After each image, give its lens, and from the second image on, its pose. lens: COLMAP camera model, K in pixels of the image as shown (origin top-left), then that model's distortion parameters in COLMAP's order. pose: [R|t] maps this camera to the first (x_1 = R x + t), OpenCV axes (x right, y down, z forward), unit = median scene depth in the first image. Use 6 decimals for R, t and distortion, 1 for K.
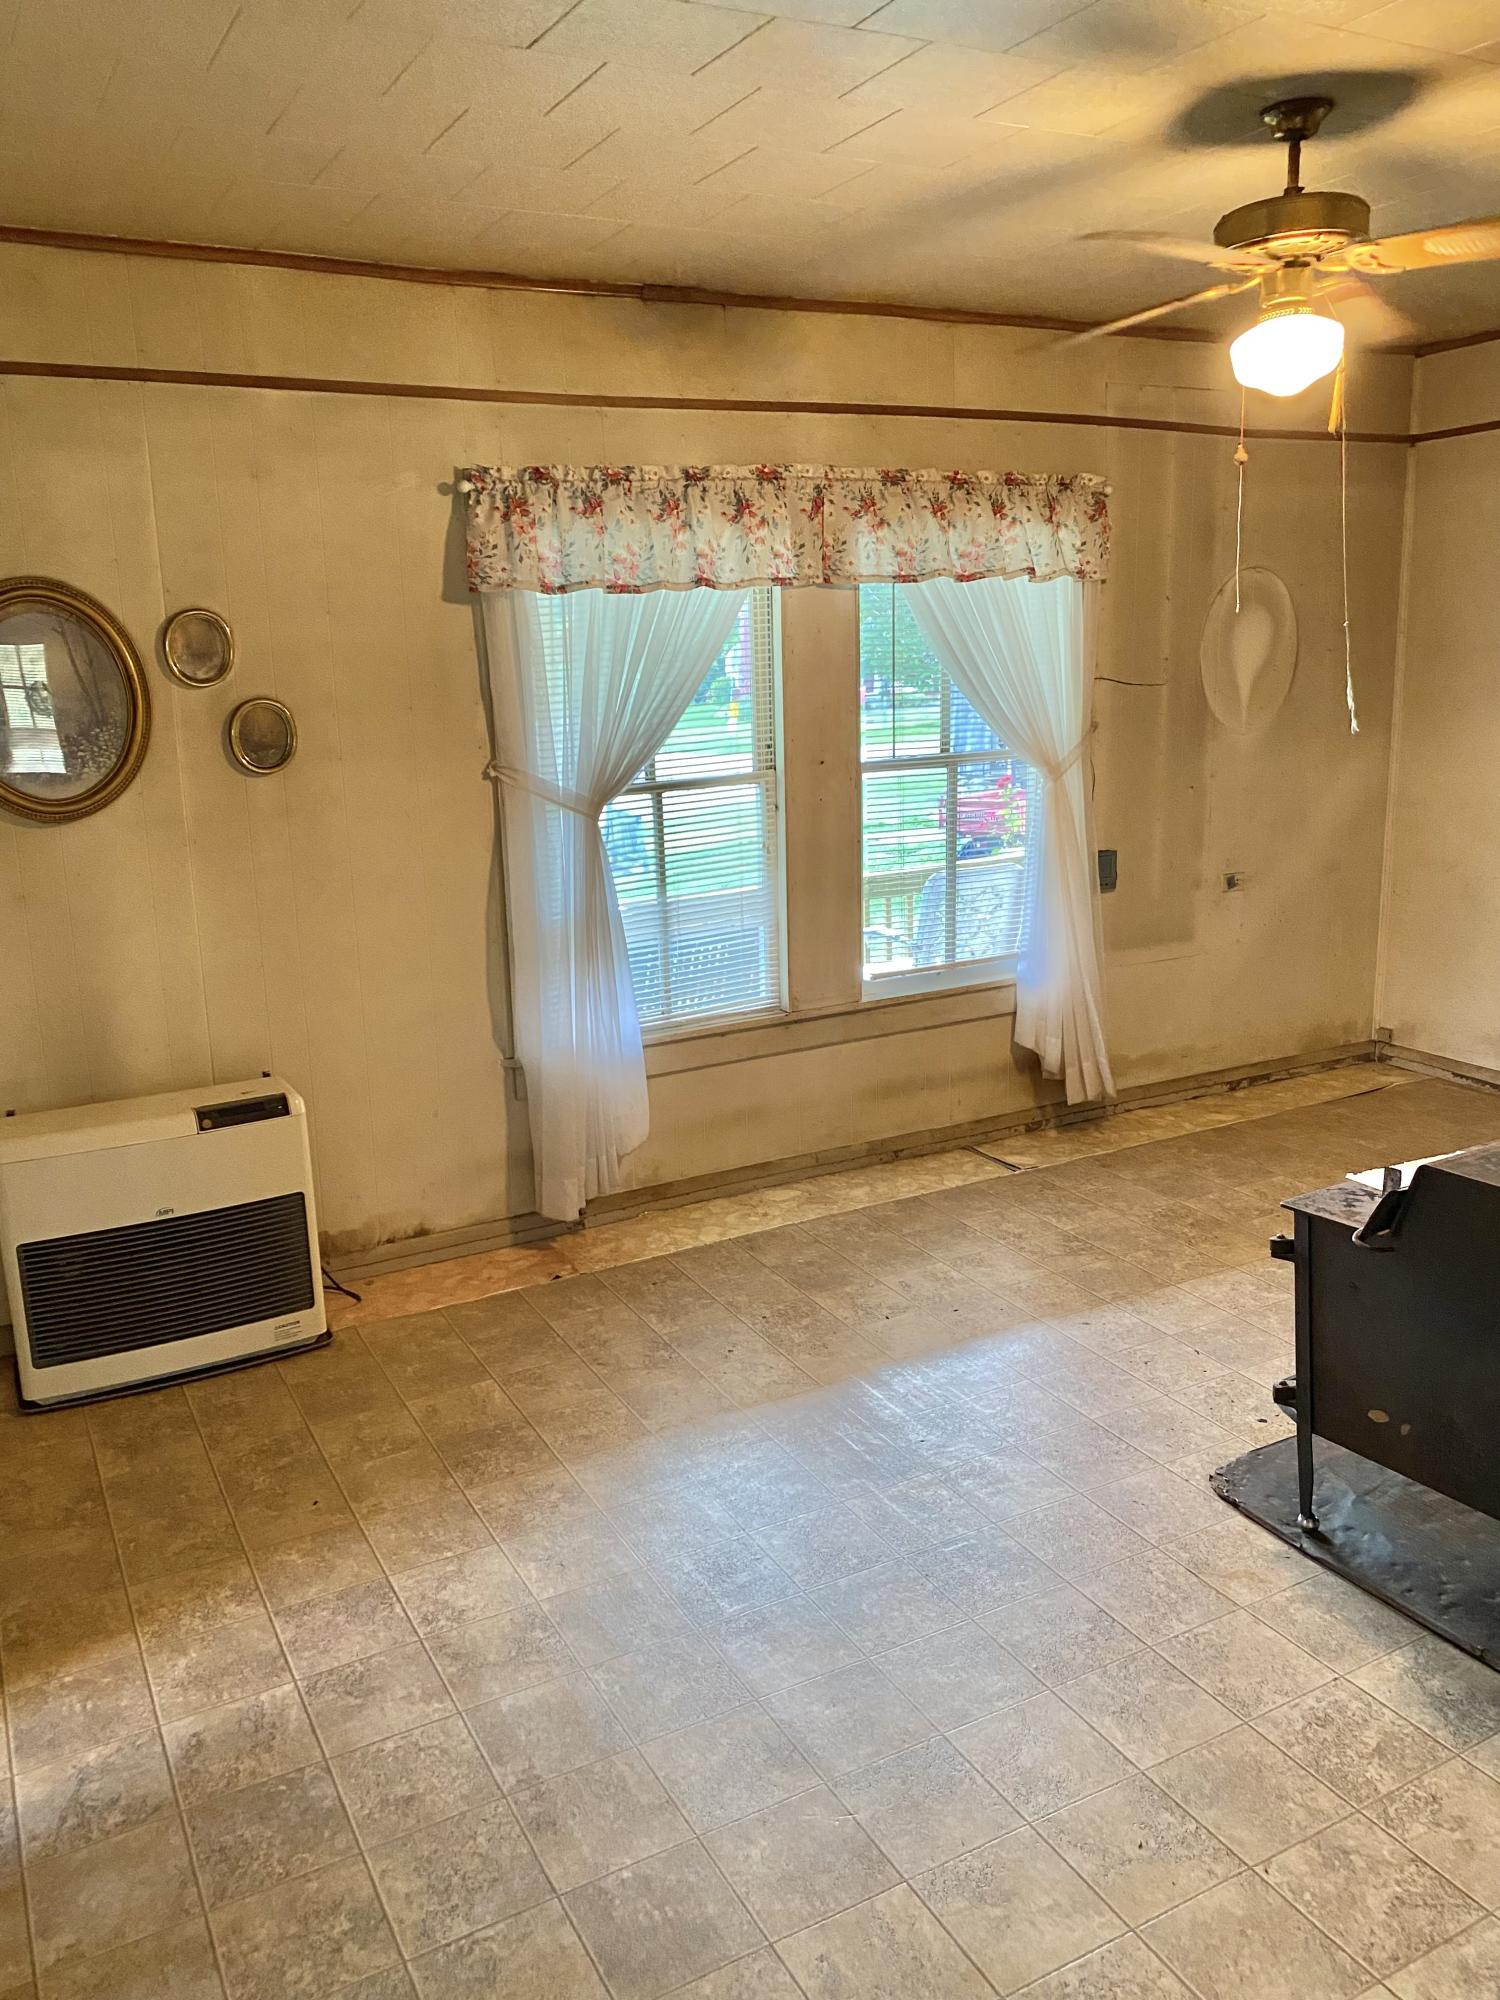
lens RADIAL K [[1538.4, 0, 750.0], [0, 1538.4, 1000.0], [0, 0, 1]] dist [0.005608, -0.003346]
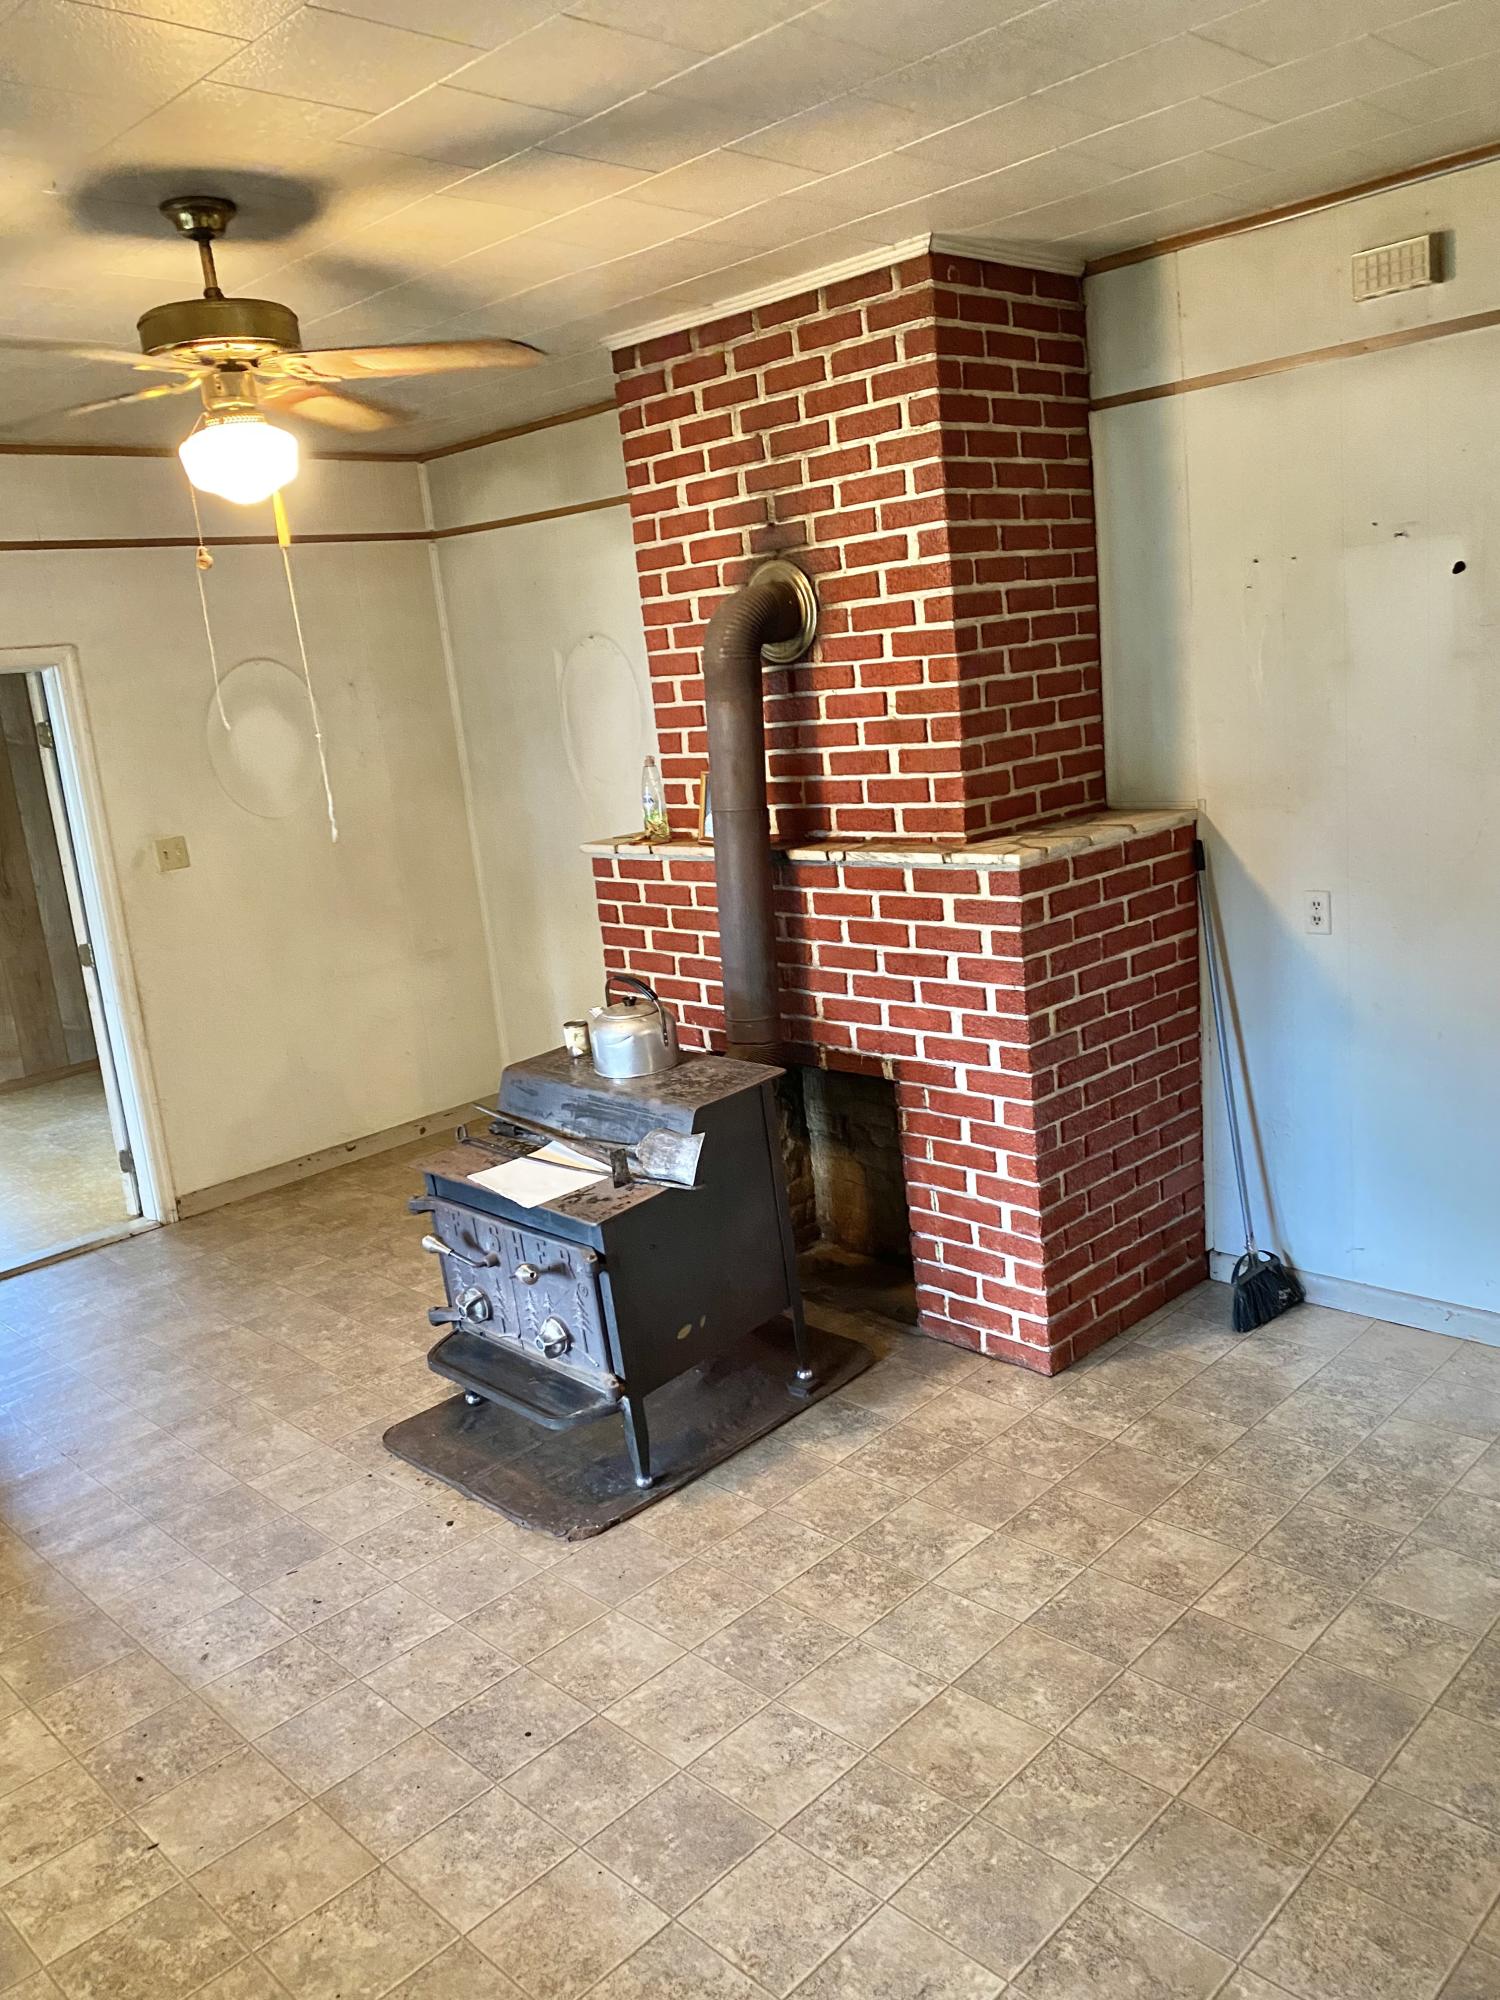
lens RADIAL K [[1538.4, 0, 750.0], [0, 1538.4, 1000.0], [0, 0, 1]] dist [0.005608, -0.003346]
pose [[-0.284186, -0.159744, 0.945368, -0.750323], [0.318823, 0.914164, 0.250312, -0.273882], [-0.904207, 0.372540, -0.208862, 1.128629]]
